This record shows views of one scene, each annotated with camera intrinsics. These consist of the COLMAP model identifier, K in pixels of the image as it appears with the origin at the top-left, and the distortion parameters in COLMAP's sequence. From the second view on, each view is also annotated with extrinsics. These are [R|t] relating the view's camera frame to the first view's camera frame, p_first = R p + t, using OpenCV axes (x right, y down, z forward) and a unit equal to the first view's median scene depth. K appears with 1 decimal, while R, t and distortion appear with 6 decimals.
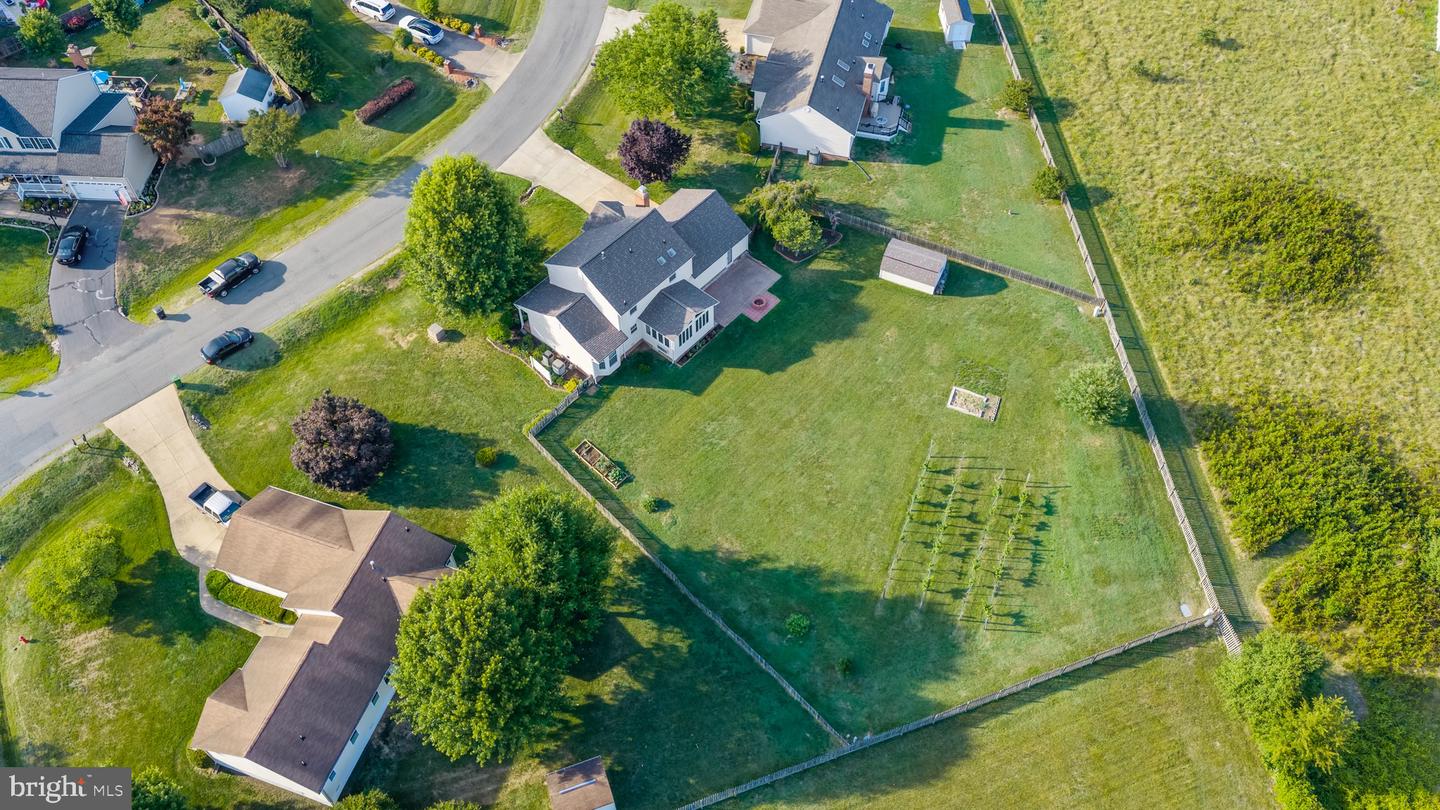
lens RADIAL K [[1199.2, 0, 722.2], [0, 1199.2, 404.9], [0, 0, 1]] dist [0.014161, -0.039688]
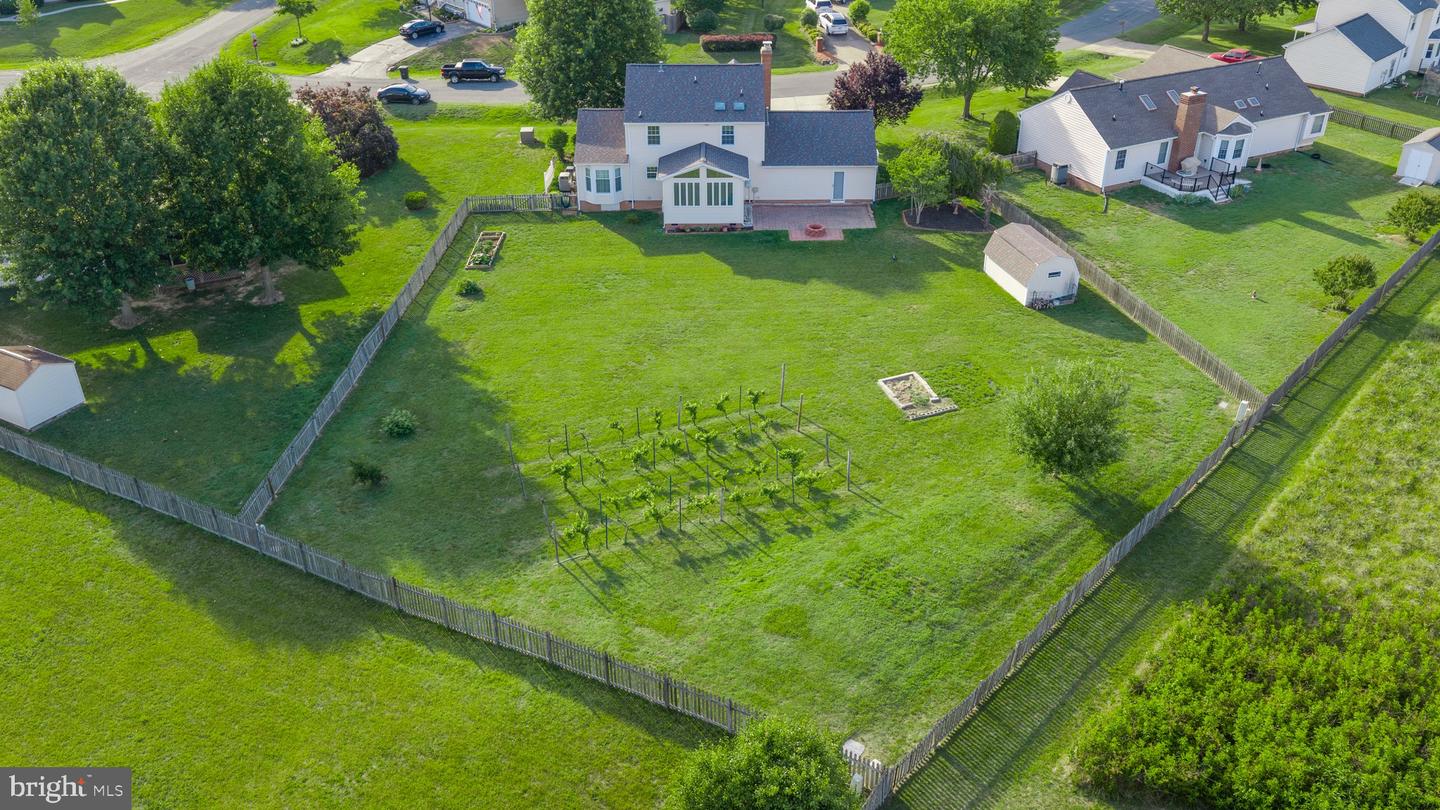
lens RADIAL K [[1199.2, 0, 724.2], [0, 1199.2, 406.8], [0, 0, 1]] dist [0.014161, -0.039688]
pose [[0.658673, 0.382300, -0.648072, 0.540851], [-0.603284, 0.783058, -0.151224, 0.151201], [0.449665, 0.490578, 0.746414, 0.526022]]
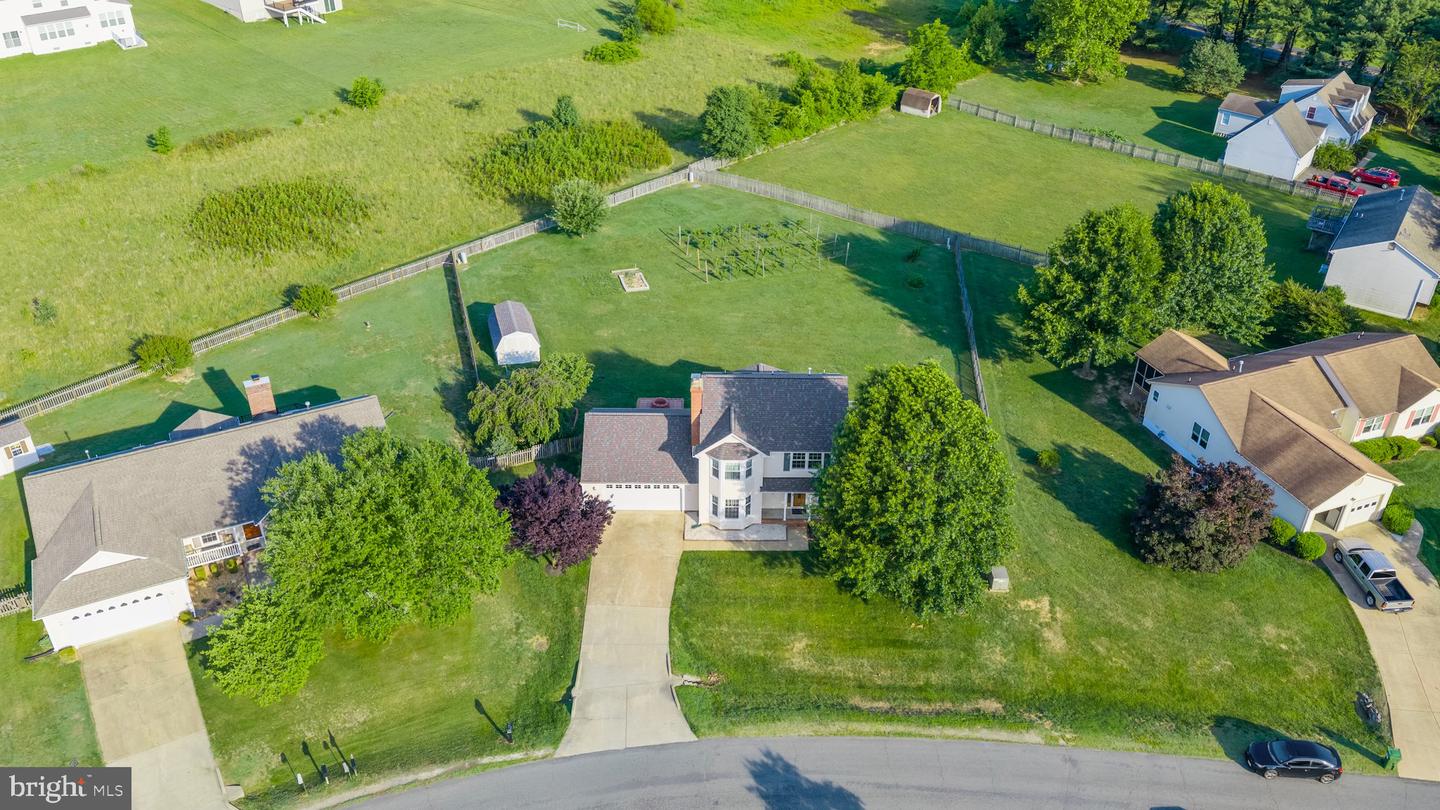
lens RADIAL K [[1199.2, 0, 722.7], [0, 1199.2, 409.2], [0, 0, 1]] dist [0.014161, -0.039688]
pose [[-0.652268, -0.419626, 0.631237, -0.556301], [0.604889, 0.213696, 0.767100, -0.740890], [-0.456788, 0.882184, 0.114440, 0.956793]]
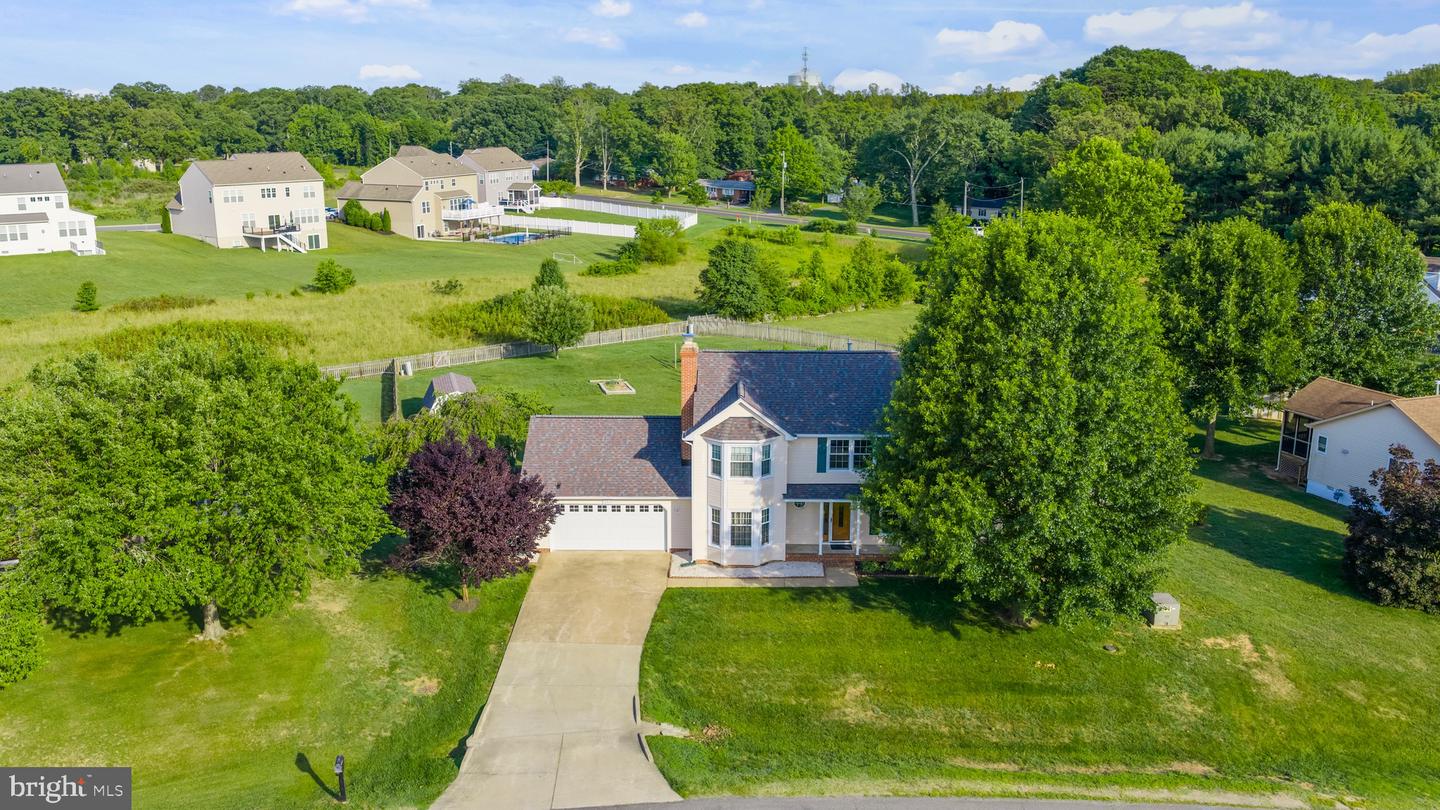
lens RADIAL K [[1199.2, 0, 722.9], [0, 1199.2, 407.1], [0, 0, 1]] dist [0.014161, -0.039688]
pose [[-0.649559, -0.185865, 0.737243, -0.466149], [0.609672, 0.452039, 0.651123, -0.500461], [-0.454284, 0.872419, -0.180309, 1.145100]]
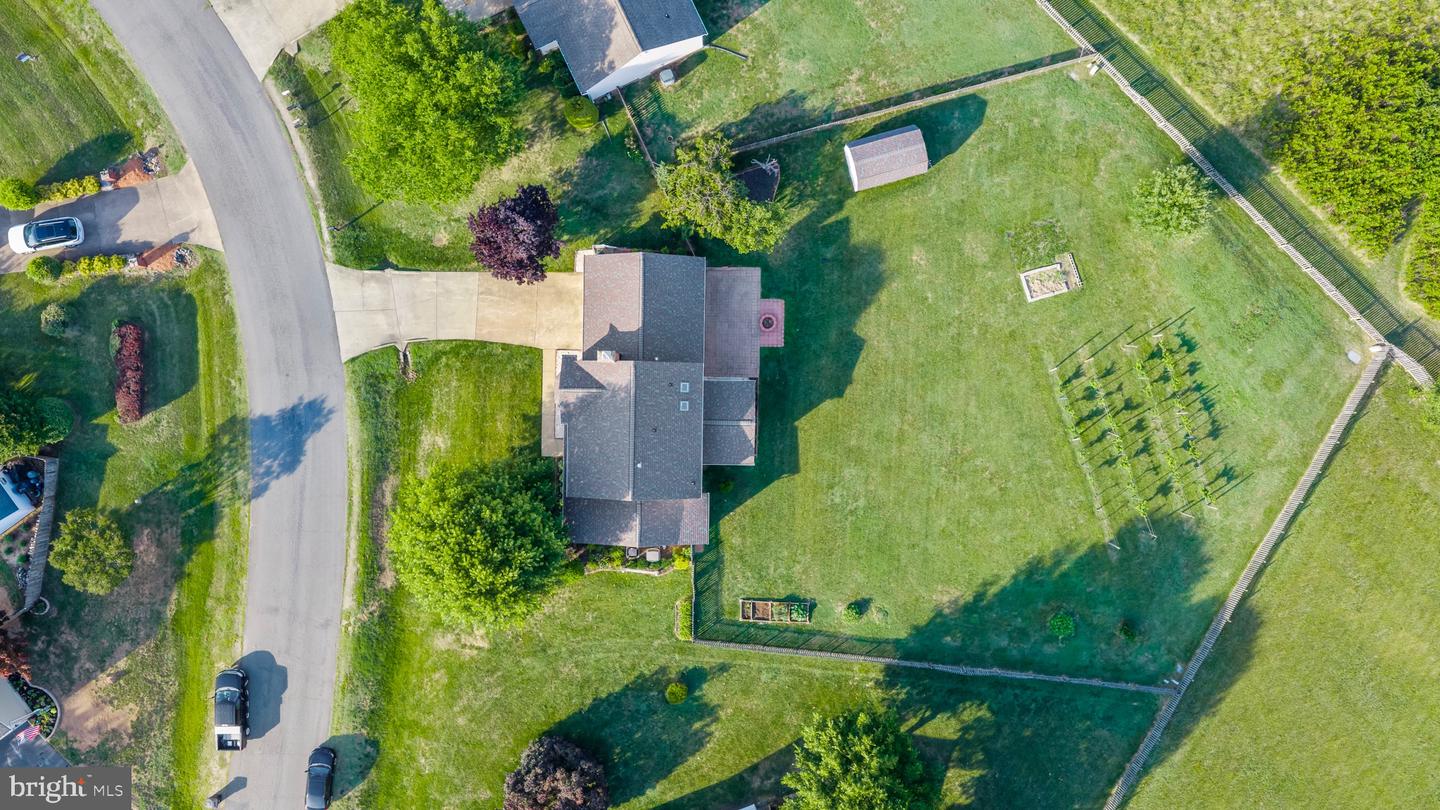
lens RADIAL K [[1199.2, 0, 714.2], [0, 1199.2, 405.6], [0, 0, 1]] dist [0.014161, -0.039688]
pose [[0.765328, -0.643640, 0.000684, -0.036659], [0.513978, 0.611791, 0.601280, -0.601208], [-0.387426, -0.459825, 0.799038, 0.362959]]
